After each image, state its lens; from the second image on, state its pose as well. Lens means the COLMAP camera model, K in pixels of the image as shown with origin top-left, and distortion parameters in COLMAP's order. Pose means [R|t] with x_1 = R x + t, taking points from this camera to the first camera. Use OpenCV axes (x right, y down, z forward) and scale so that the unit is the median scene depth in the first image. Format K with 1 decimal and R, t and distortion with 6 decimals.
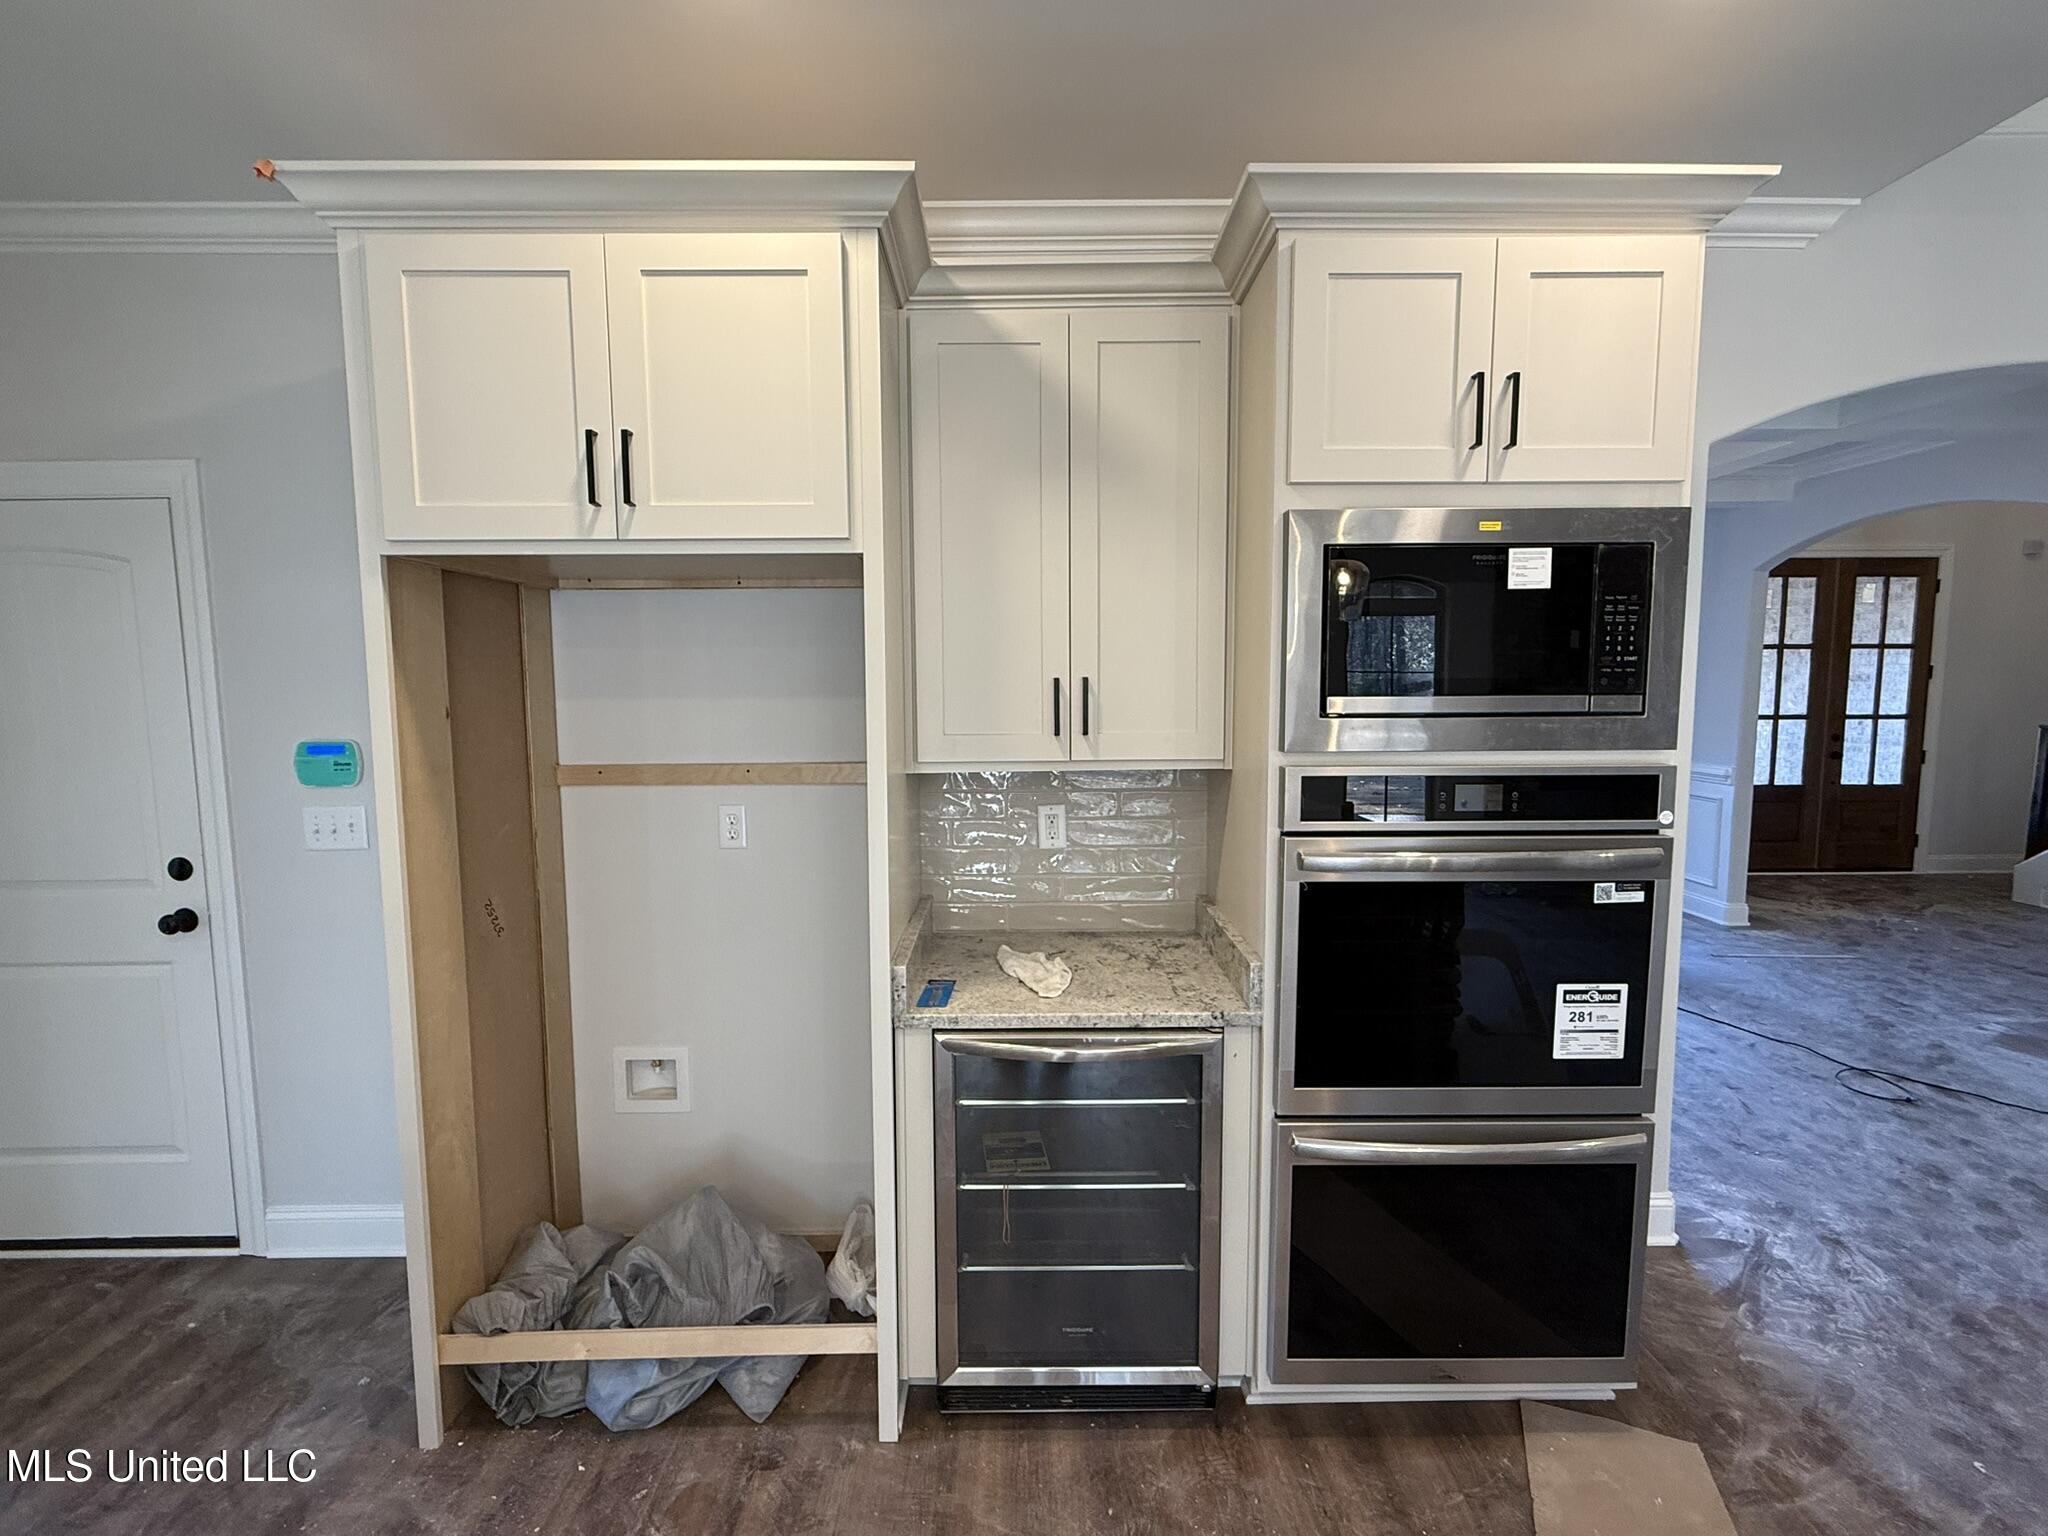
lens RADIAL K [[955.6, 0, 1020.9], [0, 955.6, 769.0], [0, 0, 1]] dist [0.000446, 0.000172]
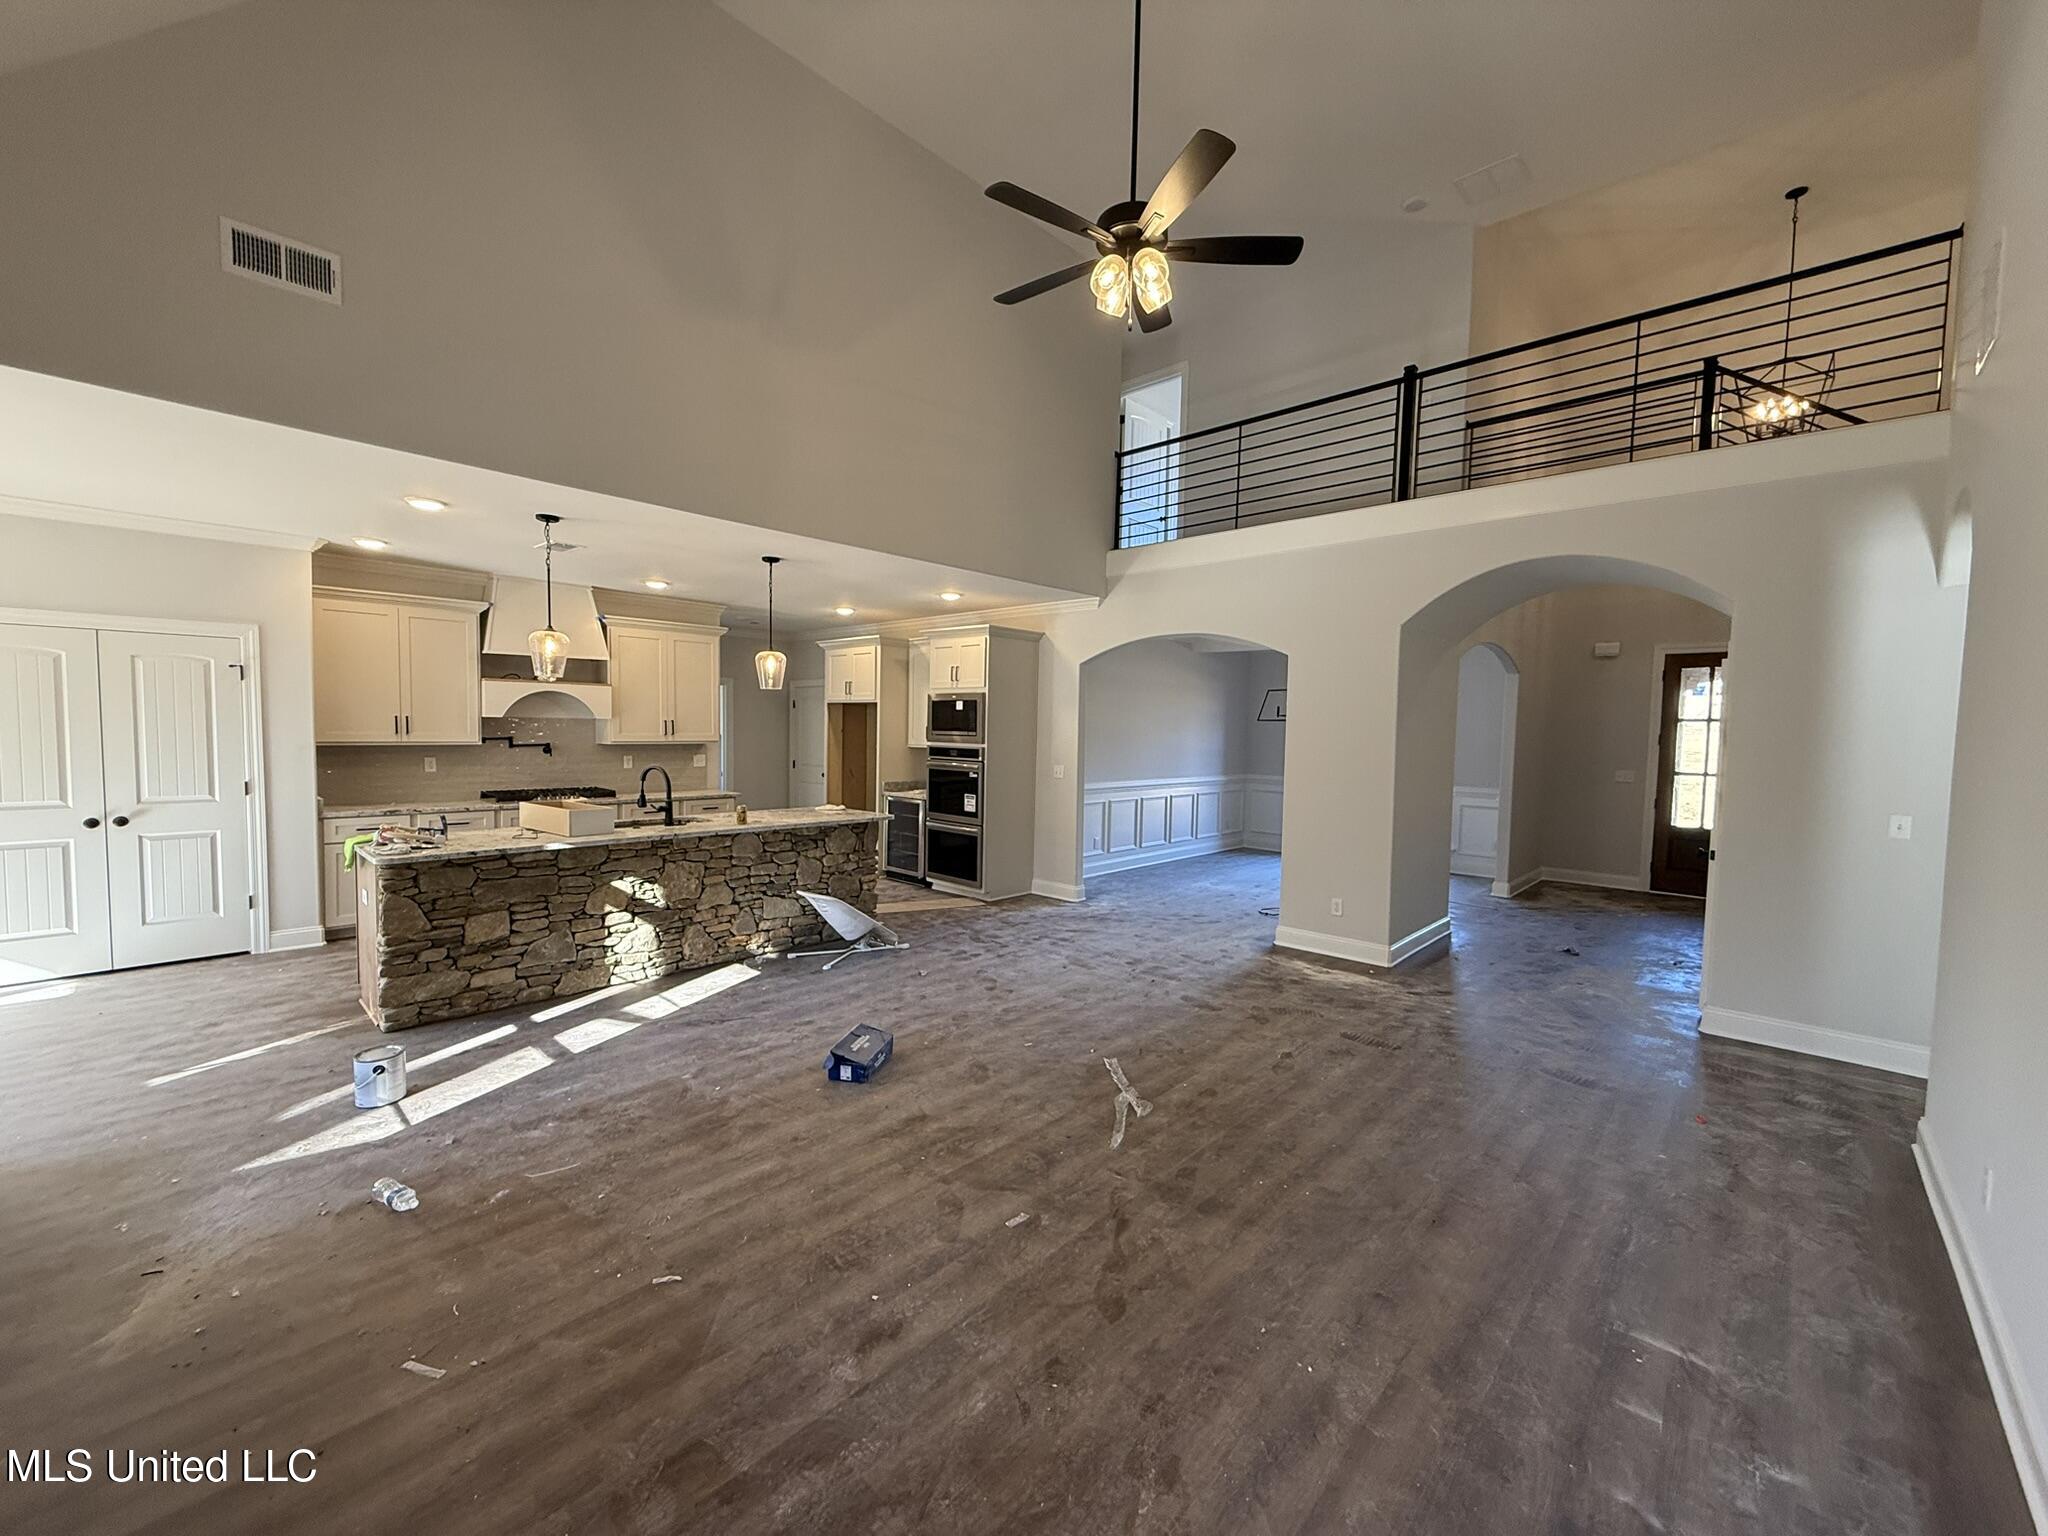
lens RADIAL K [[812.2, 0, 1017.9], [0, 812.2, 770.5], [0, 0, 1]] dist [0.000384, -0.000146]
pose [[0.722126, 0.057125, -0.689399, 2.219669], [-0.088684, 0.996006, -0.010363, 0.084037], [0.686054, 0.068622, 0.724307, -1.080704]]
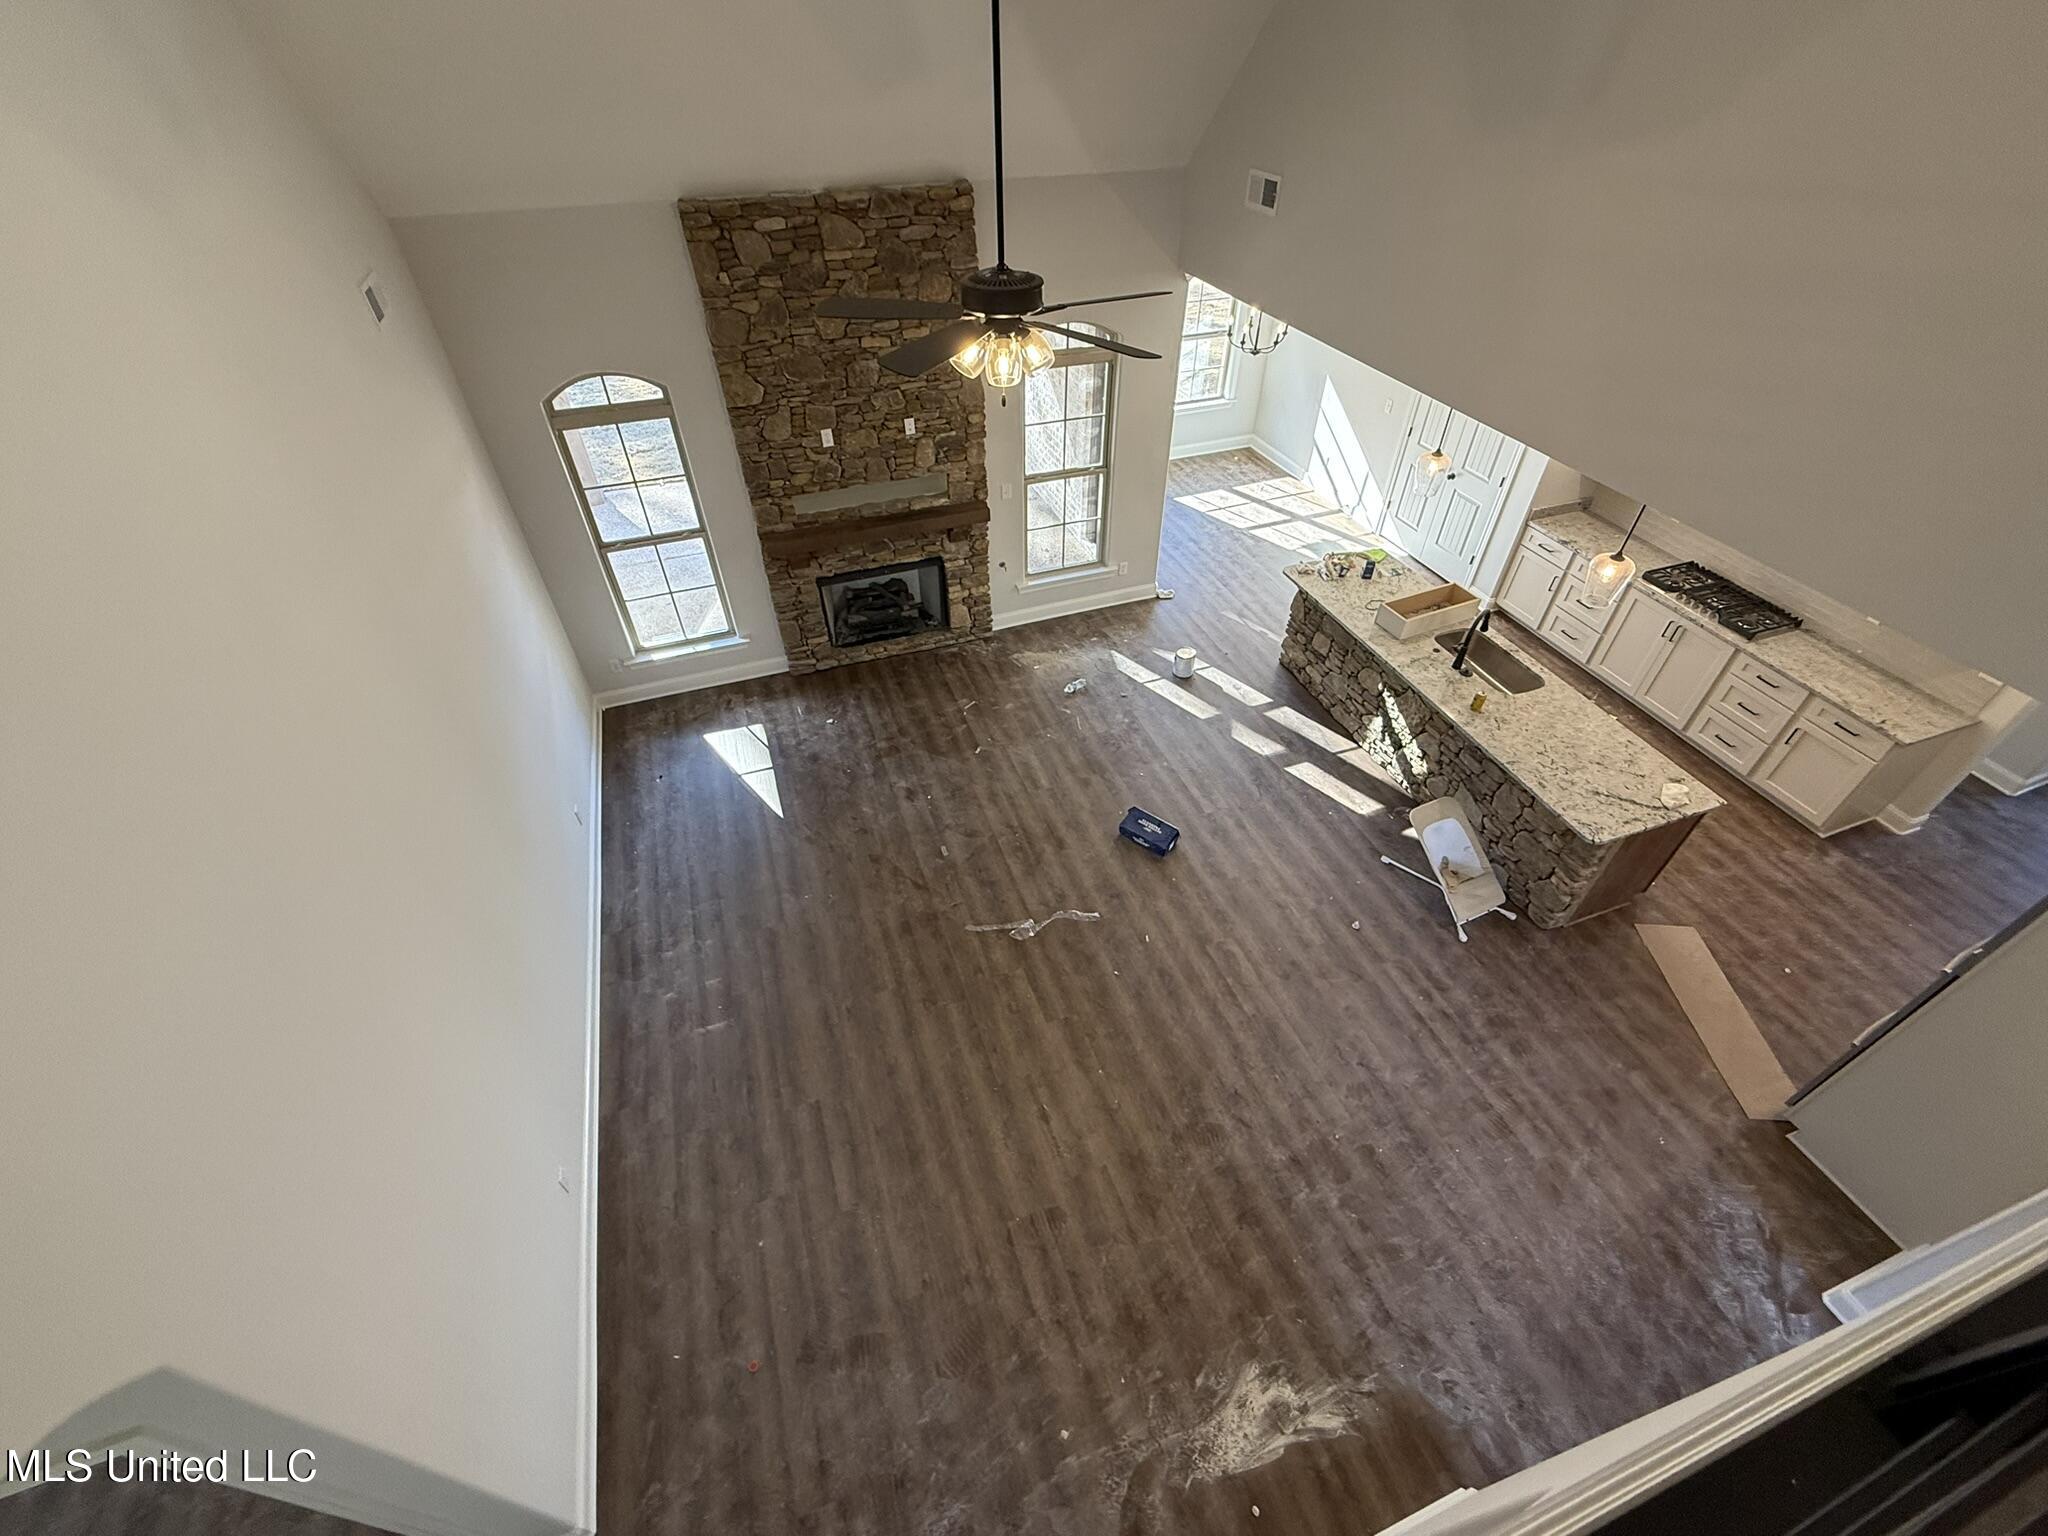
lens RADIAL K [[853.4, 0, 1024.0], [0, 853.4, 768.0], [0, 0, 1]] dist [-0.000009, -0.000463]
pose [[-0.943891, 0.232329, -0.234719, 1.873733], [-0.019008, 0.671320, 0.740924, -1.012597], [0.329710, 0.703813, -0.629237, 0.759152]]
